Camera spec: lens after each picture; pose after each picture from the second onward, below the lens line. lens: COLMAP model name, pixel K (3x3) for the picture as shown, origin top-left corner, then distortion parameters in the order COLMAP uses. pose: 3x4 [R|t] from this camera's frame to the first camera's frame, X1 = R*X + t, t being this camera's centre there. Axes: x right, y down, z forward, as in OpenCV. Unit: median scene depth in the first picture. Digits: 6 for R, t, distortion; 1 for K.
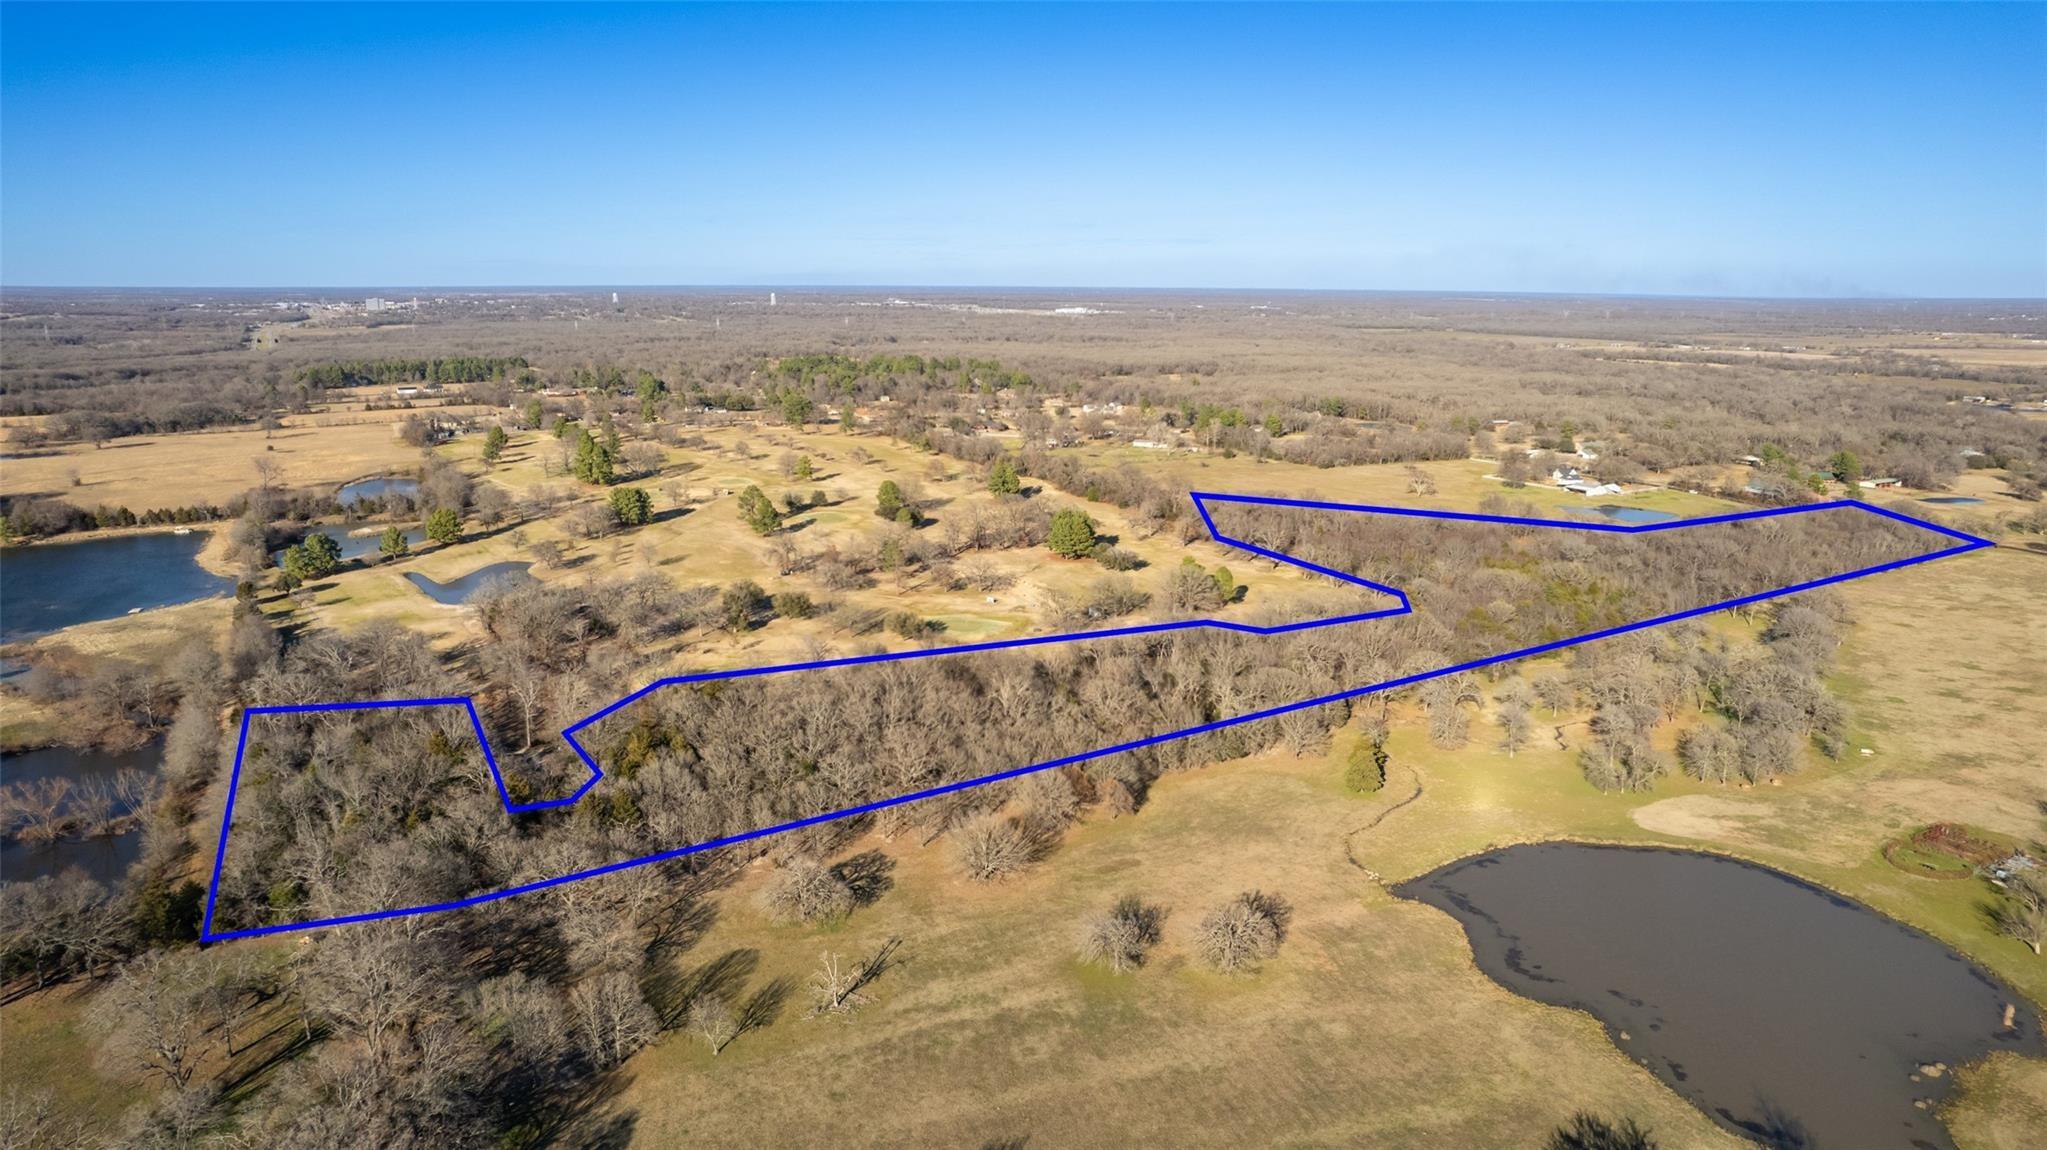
lens RADIAL K [[1310.1, 0, 1024.8], [0, 1310.1, 580.1], [0, 0, 1]] dist [-0.080543, 0.073744]
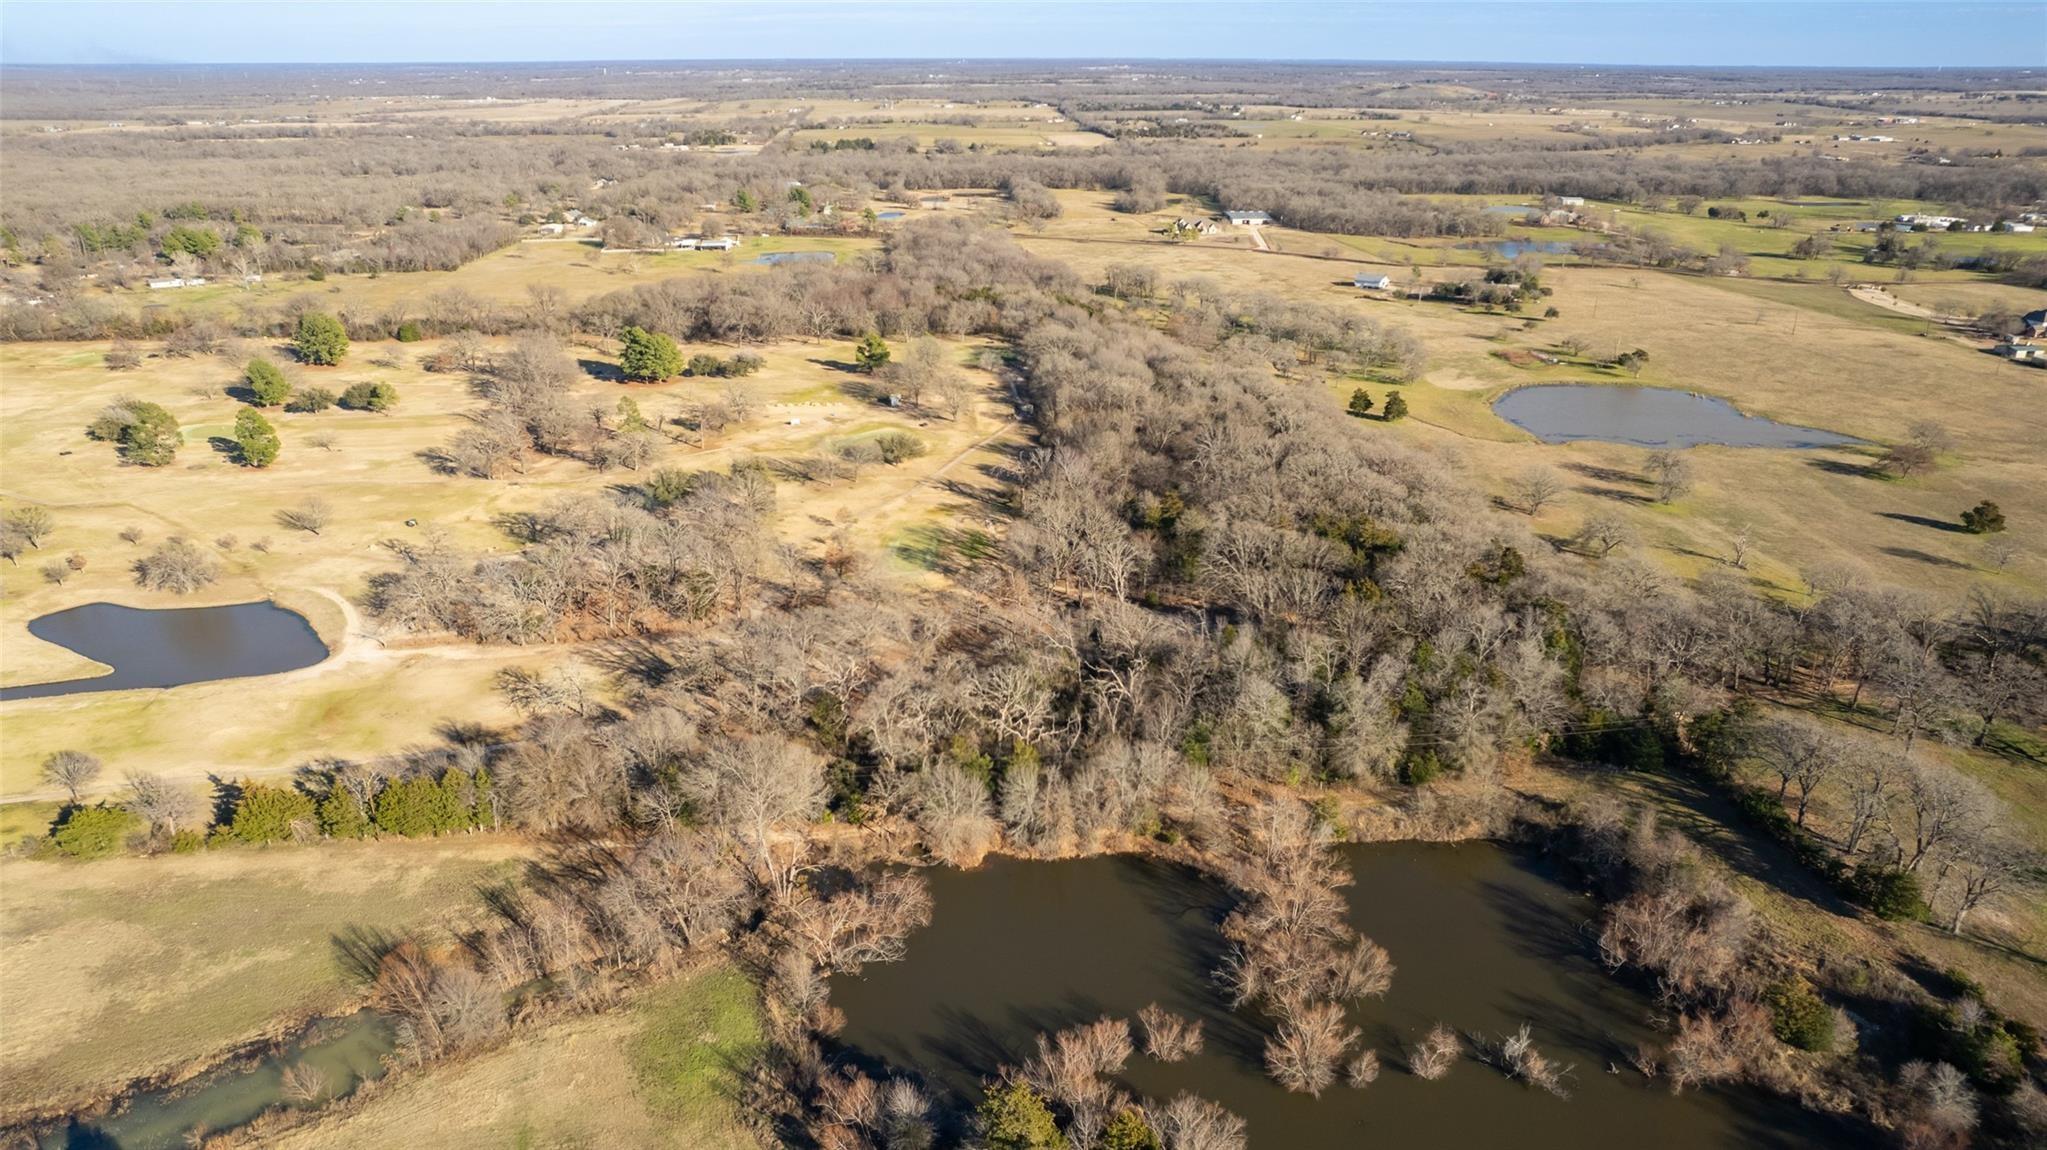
lens RADIAL K [[1329.1, 0, 1025.4], [0, 1329.1, 548.5], [0, 0, 1]] dist [-0.091041, 0.087792]
pose [[0.402896, -0.328380, 0.854308, -0.831409], [0.205637, 0.942032, 0.265120, -0.120347], [-0.891846, 0.068862, 0.447068, 0.505314]]
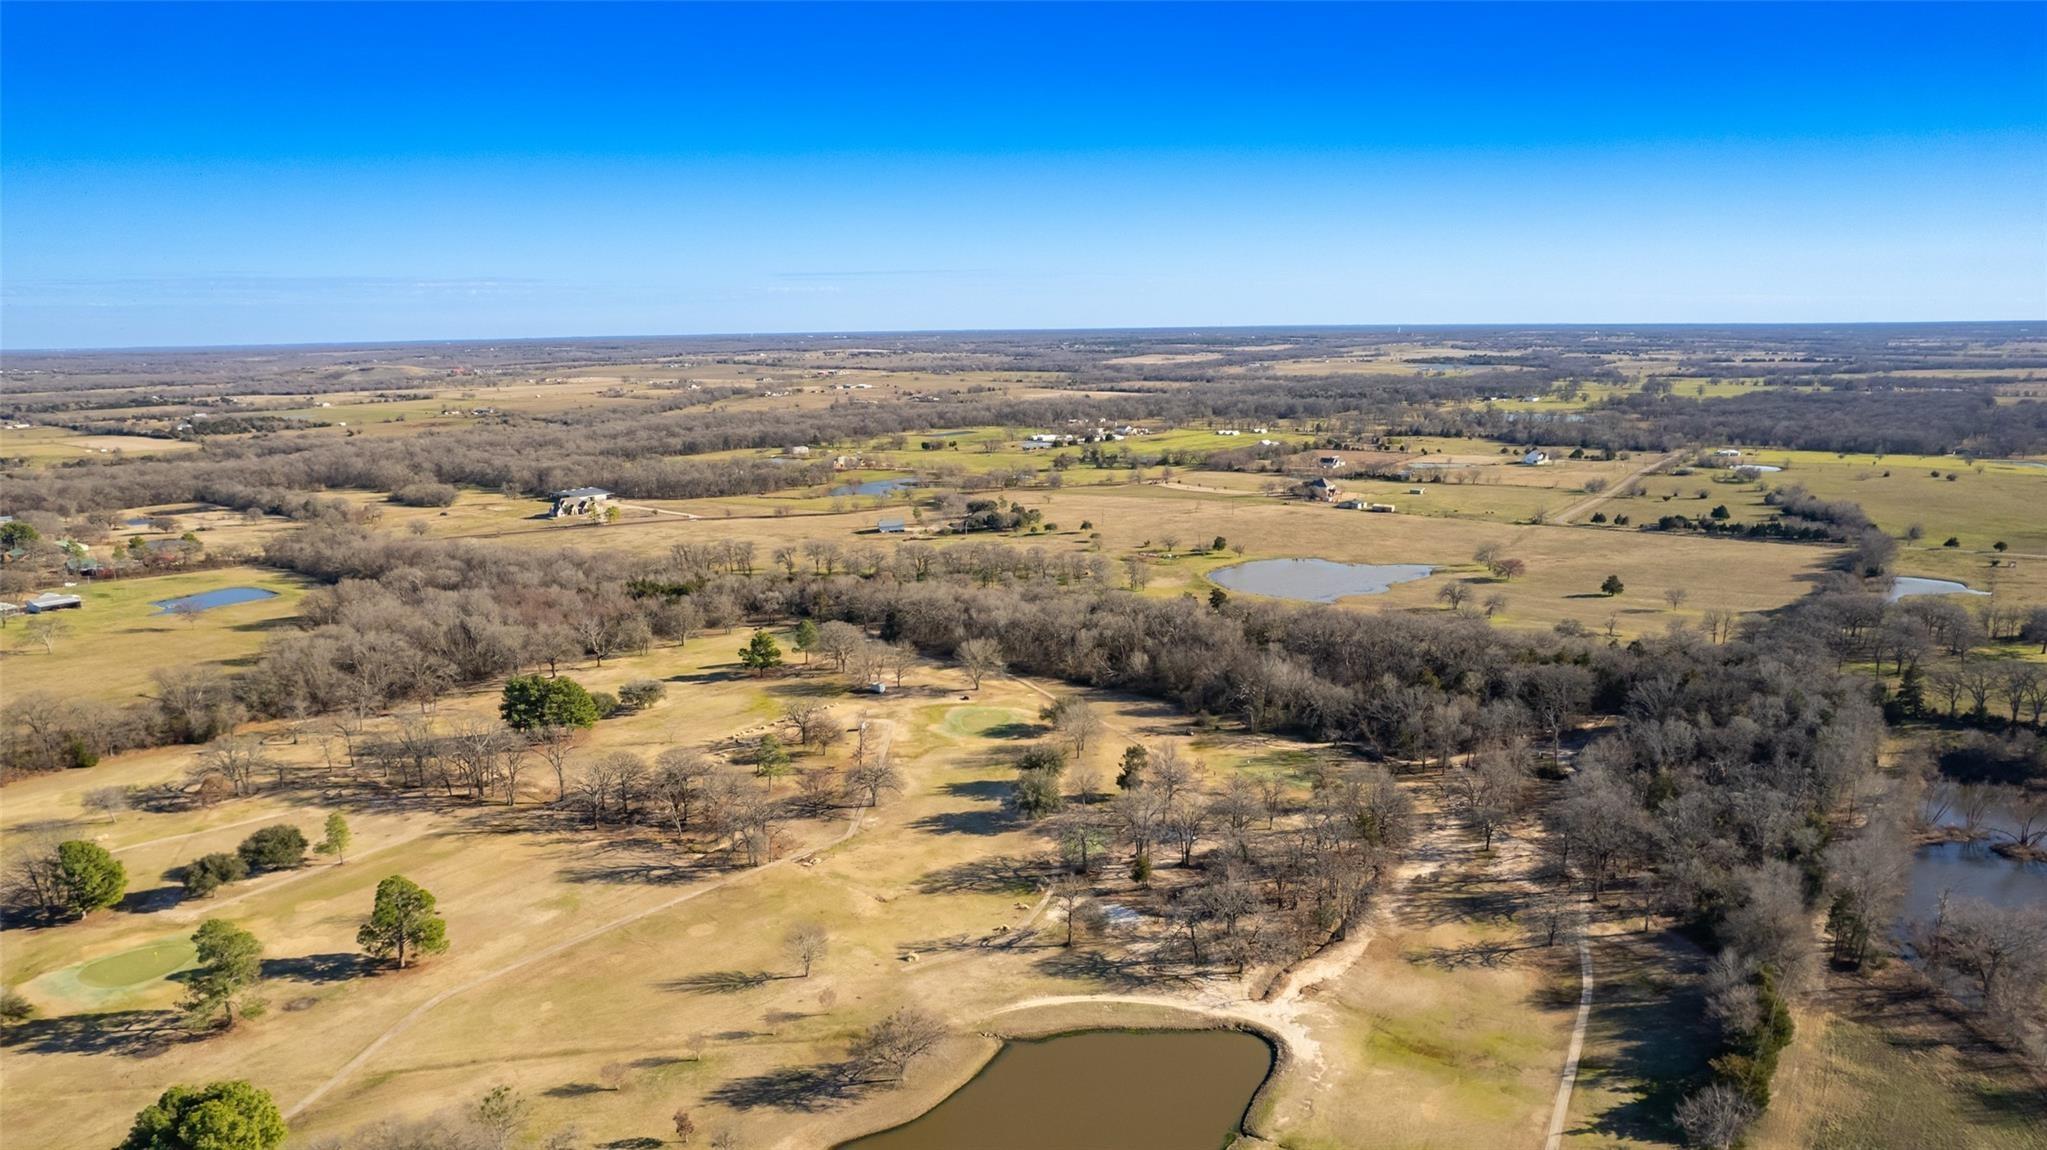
lens RADIAL K [[1310.1, 0, 1024.8], [0, 1310.1, 580.1], [0, 0, 1]] dist [-0.080543, 0.073744]
pose [[-0.397089, -0.177260, 0.900499, -0.836018], [0.218793, 0.934599, 0.280452, -0.294196], [-0.891319, 0.308388, -0.332336, 1.255380]]
